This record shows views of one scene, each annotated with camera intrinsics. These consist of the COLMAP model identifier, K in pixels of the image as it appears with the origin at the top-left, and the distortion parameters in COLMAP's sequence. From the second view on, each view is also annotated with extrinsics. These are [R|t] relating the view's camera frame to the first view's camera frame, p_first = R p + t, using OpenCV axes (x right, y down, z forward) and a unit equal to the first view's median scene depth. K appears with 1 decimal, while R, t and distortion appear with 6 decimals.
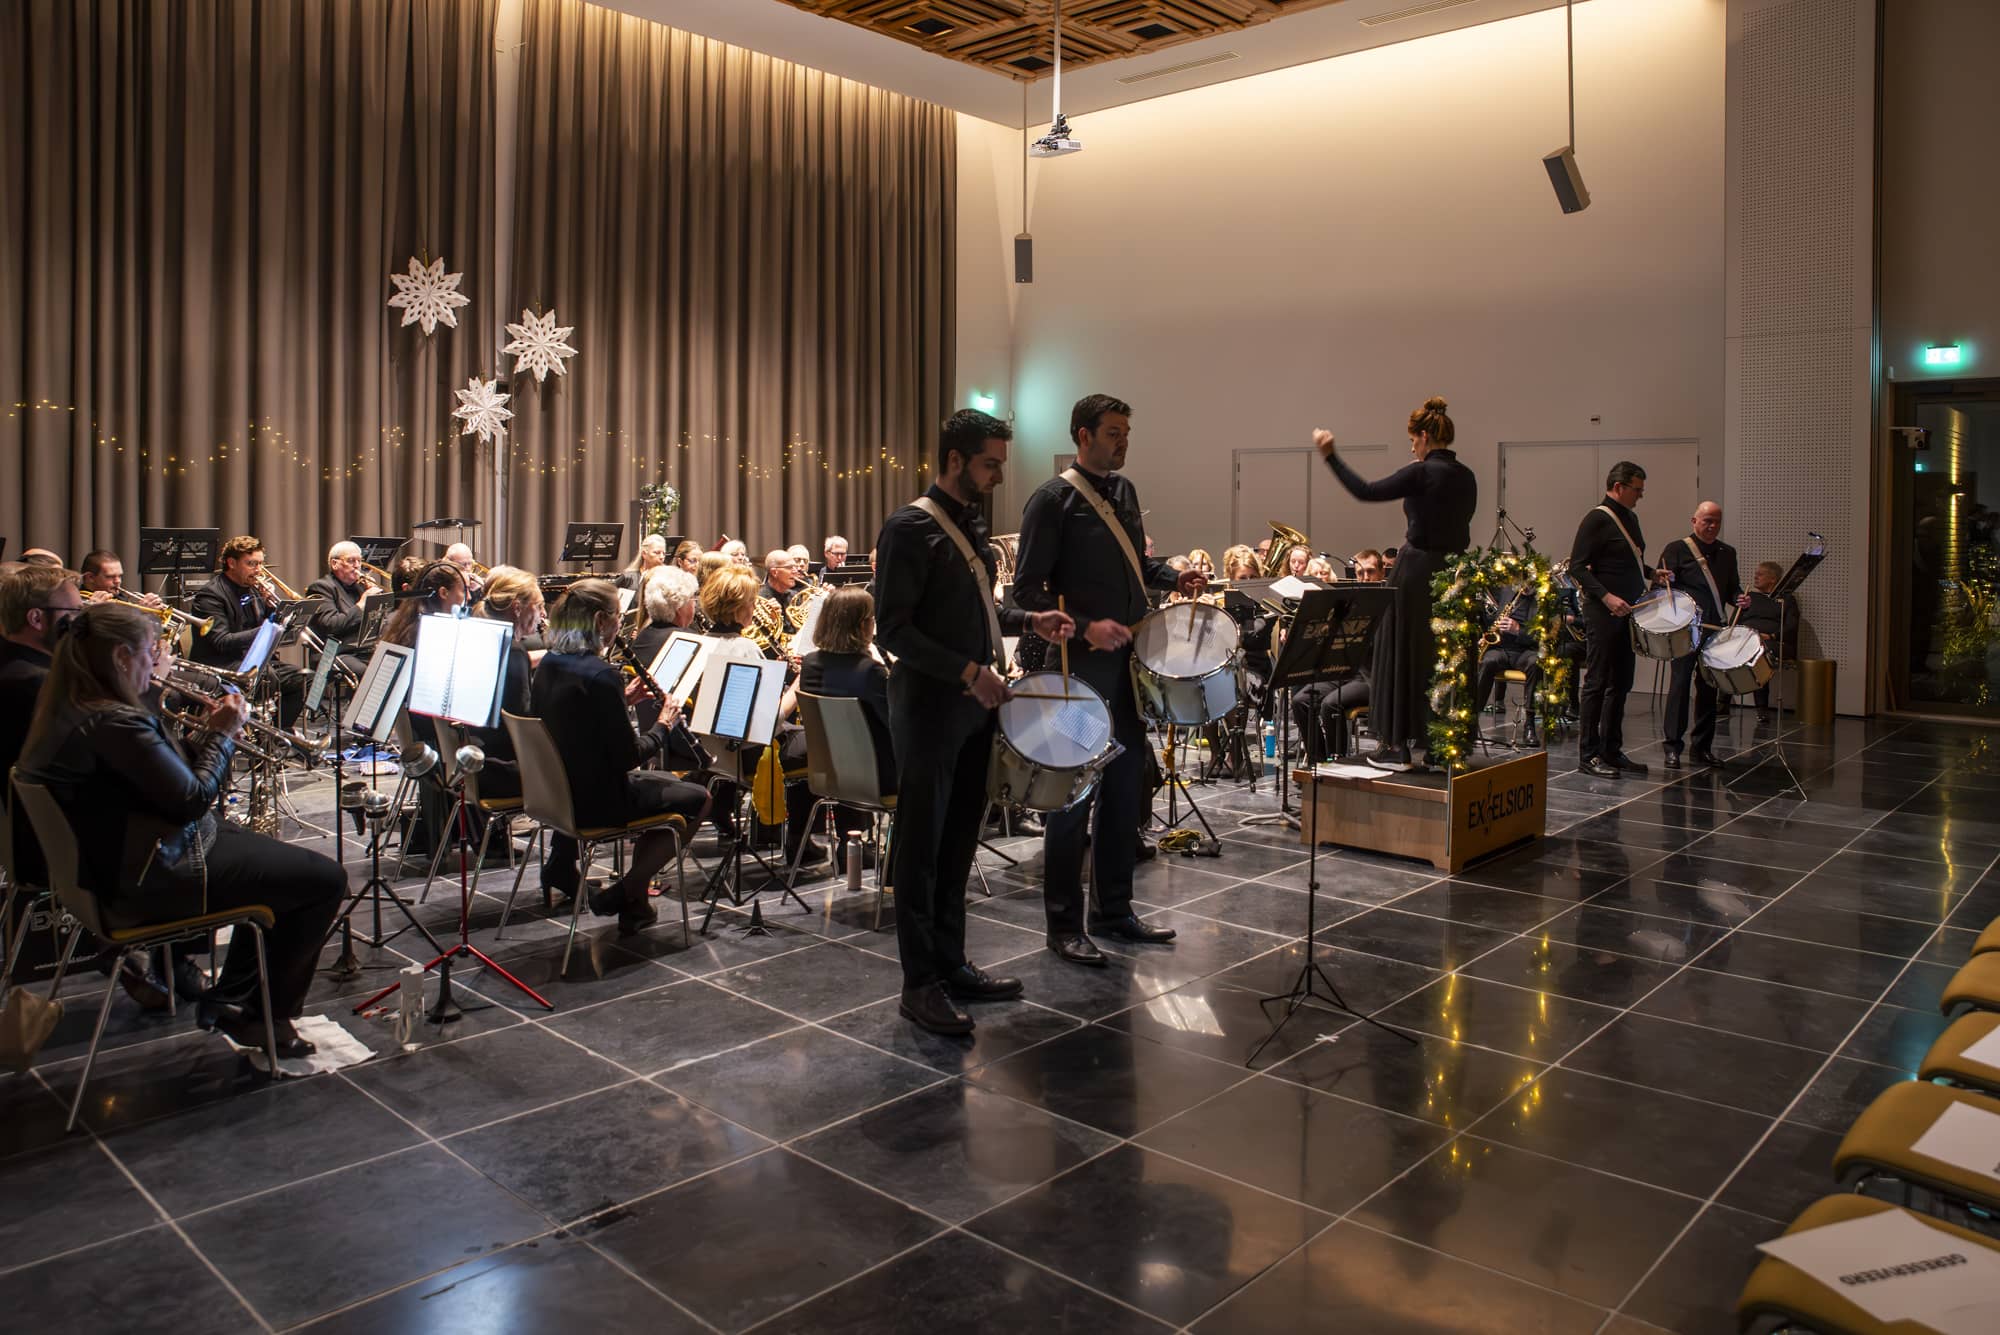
lens RADIAL K [[1401.9, 0, 969.5], [0, 1401.9, 520.0], [0, 0, 1]] dist [-0.067411, 0.036842]
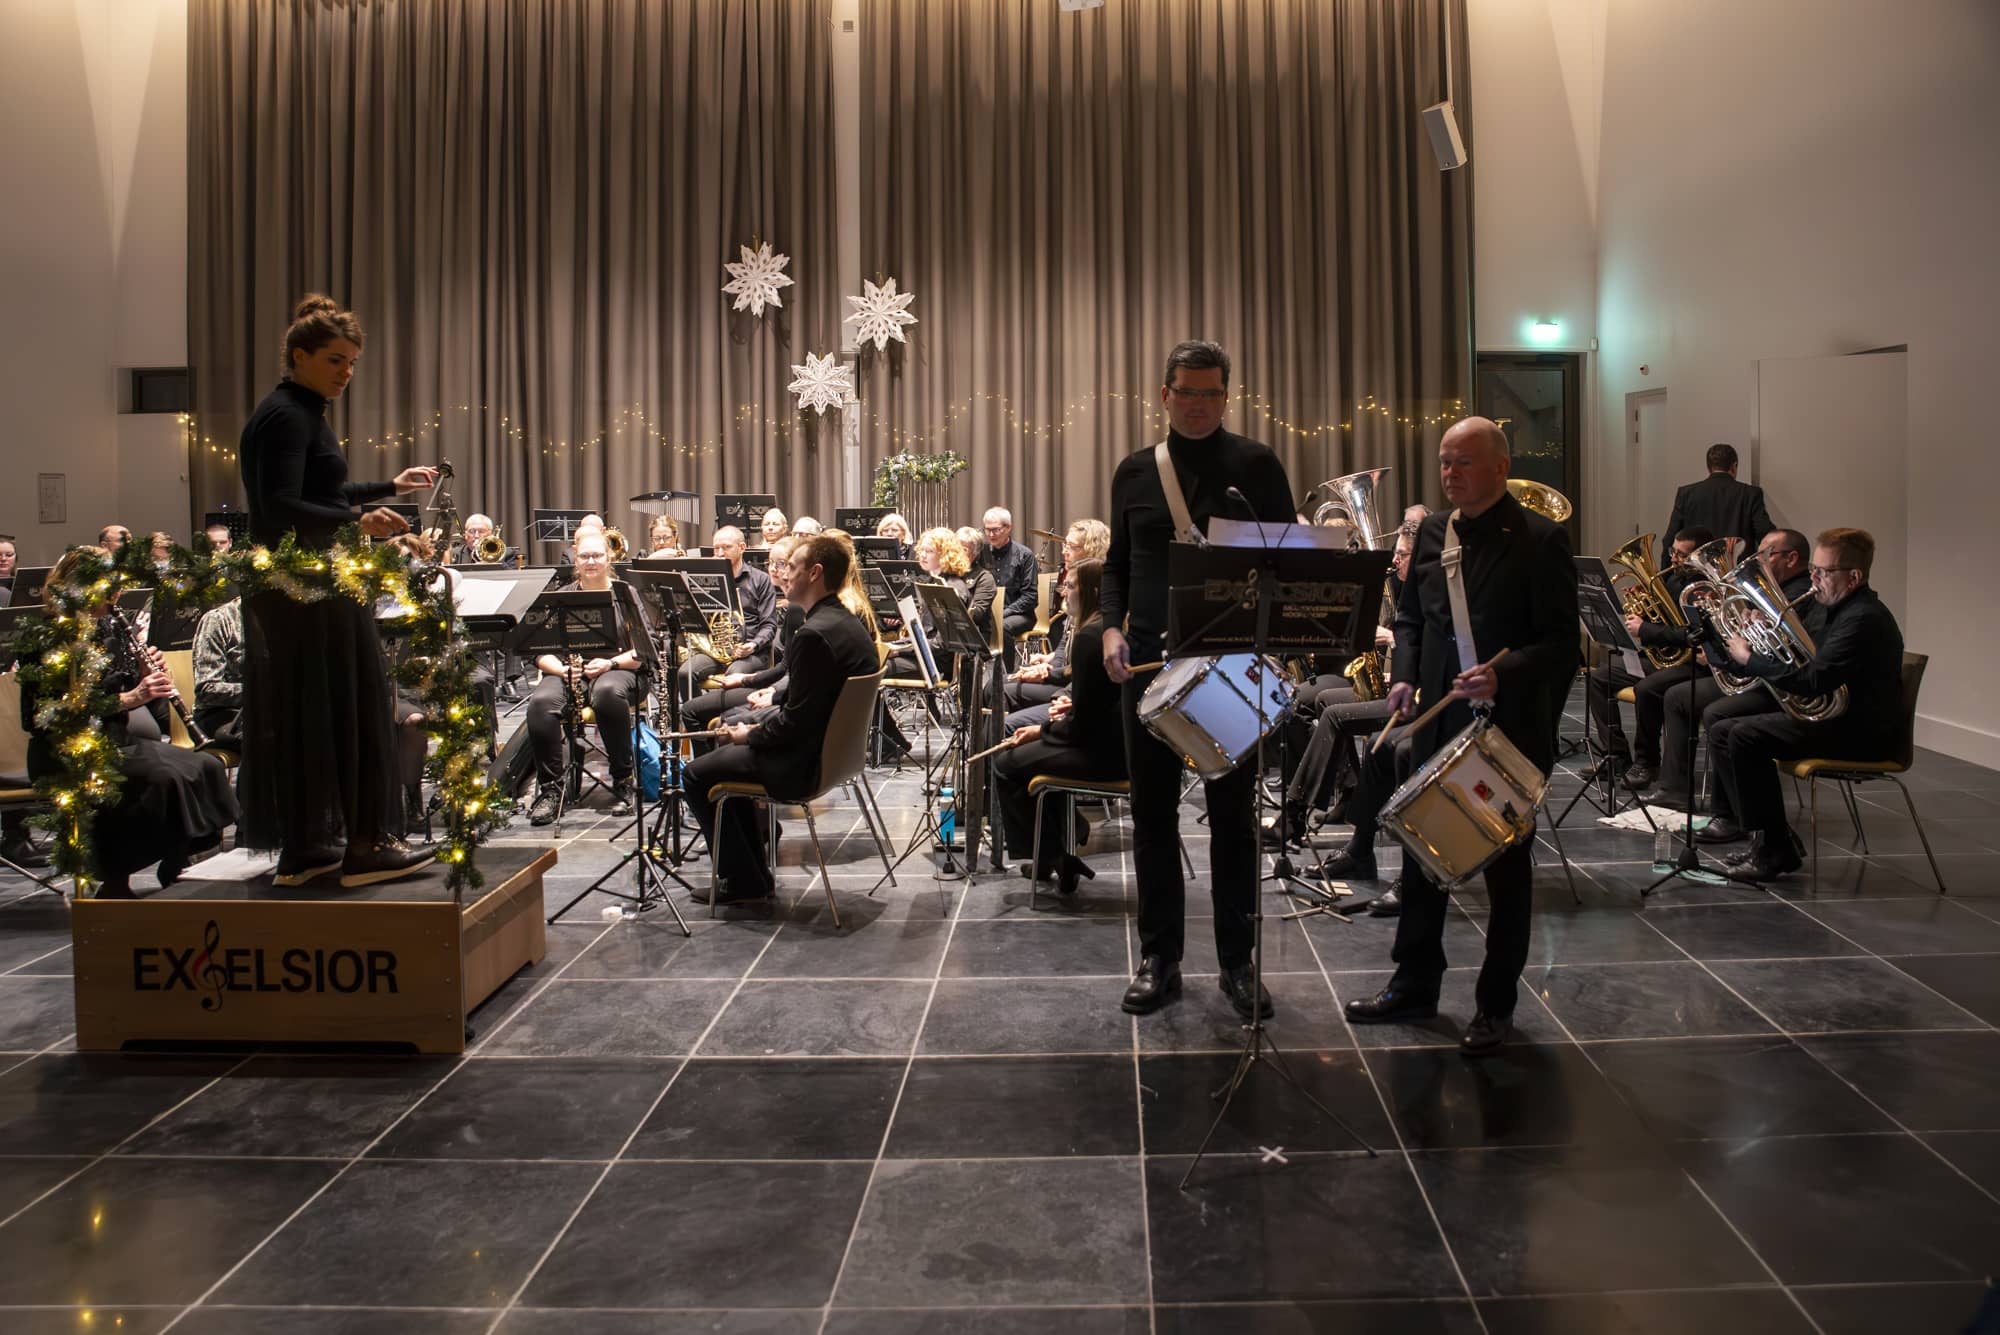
lens RADIAL K [[1401.9, 0, 1079.3], [0, 1401.9, 482.2], [0, 0, 1]] dist [-0.067411, 0.036842]
pose [[0.694976, -0.019078, -0.718780, 0.547616], [0.007739, 0.999789, -0.019053, 0.015063], [0.718991, 0.007679, 0.694977, 0.446040]]
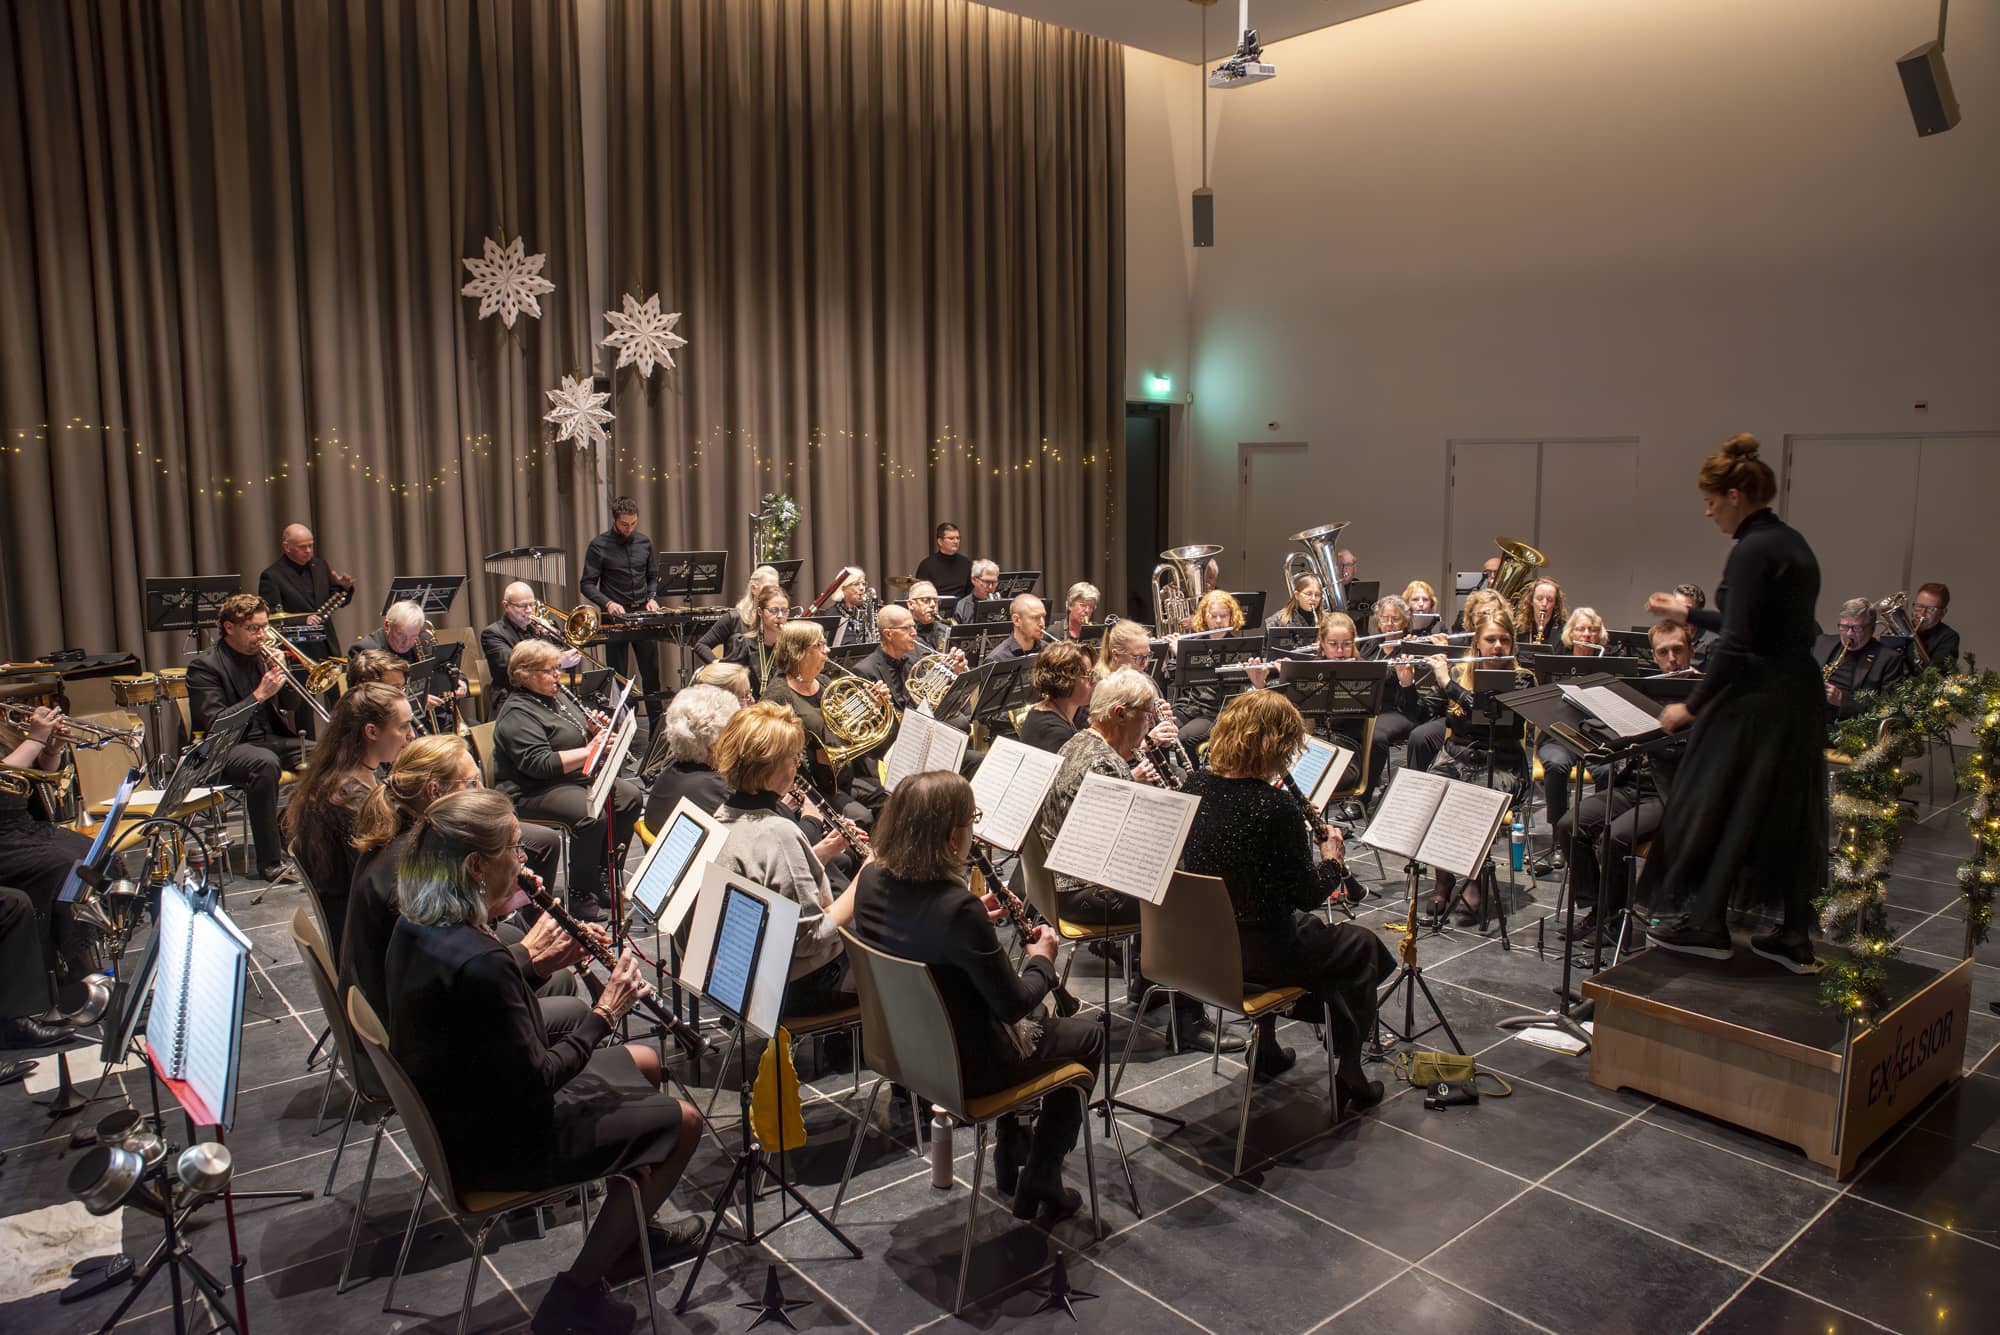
lens RADIAL K [[1401.9, 0, 993.9], [0, 1401.9, 638.9], [0, 0, 1]] dist [-0.067411, 0.036842]
pose [[0.993882, 0.004045, -0.110376, 0.008237], [0.008054, 0.994015, 0.108944, -0.031982], [0.110156, -0.109166, 0.987901, 0.152399]]
